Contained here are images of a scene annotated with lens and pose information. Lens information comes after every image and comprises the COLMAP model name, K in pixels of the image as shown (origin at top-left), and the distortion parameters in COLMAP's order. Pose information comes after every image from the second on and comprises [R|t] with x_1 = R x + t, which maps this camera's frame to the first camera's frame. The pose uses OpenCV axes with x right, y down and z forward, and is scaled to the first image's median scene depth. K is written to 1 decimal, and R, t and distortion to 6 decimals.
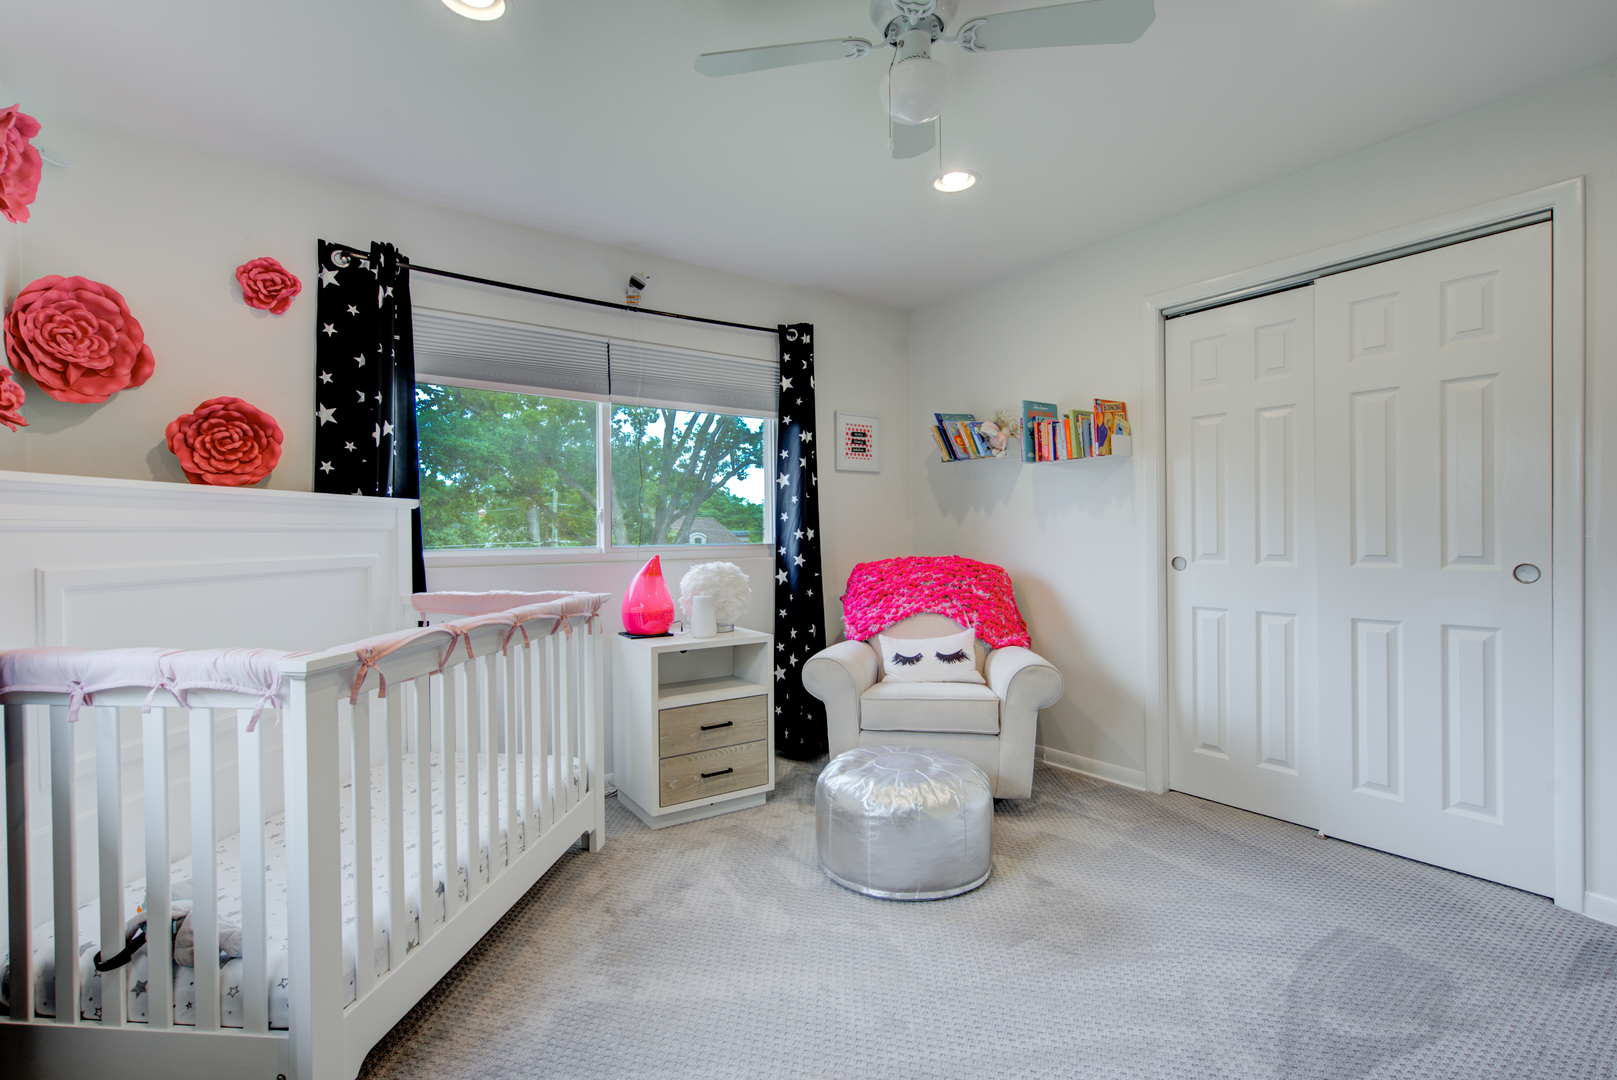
lens RADIAL K [[756.3, 0, 810.3], [0, 756.3, 538.9], [0, 0, 1]] dist [0.003692, -0.001500]
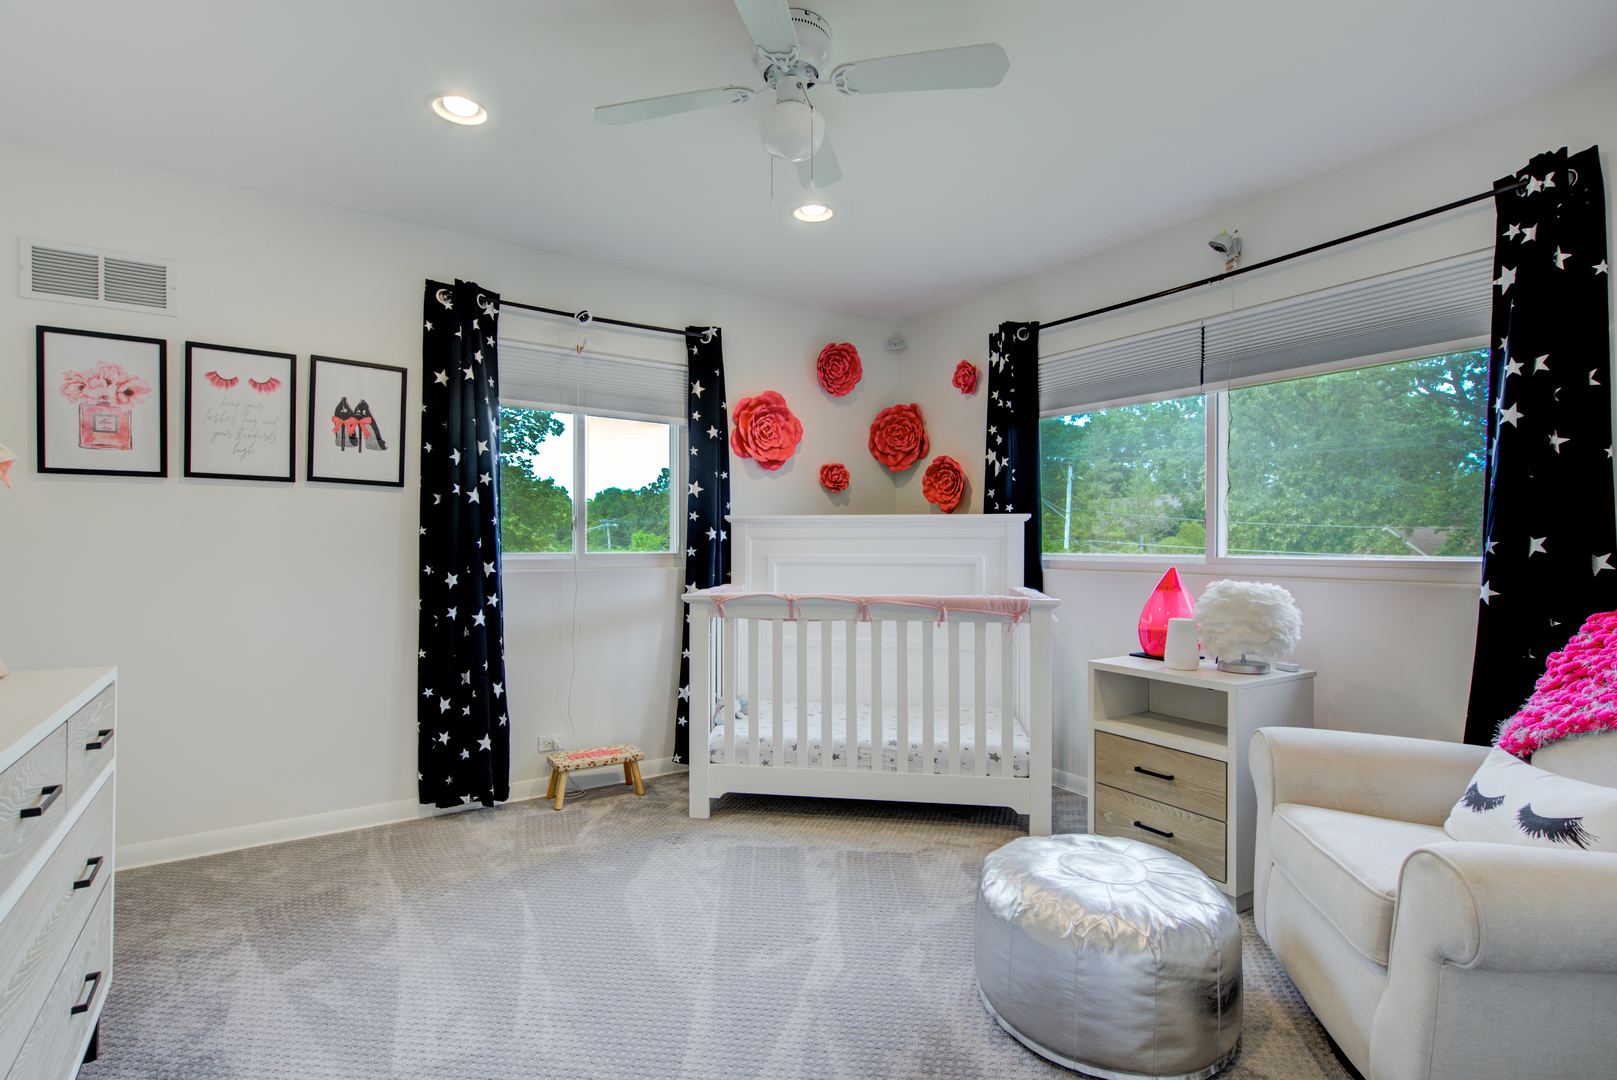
lens RADIAL K [[756.3, 0, 808.2], [0, 756.3, 539.9], [0, 0, 1]] dist [0.003692, -0.001500]
pose [[-0.040790, 0.007117, -0.999142, 0.787939], [-0.006090, 0.999954, 0.007371, -0.015488], [0.999149, 0.006385, -0.040744, 0.708698]]
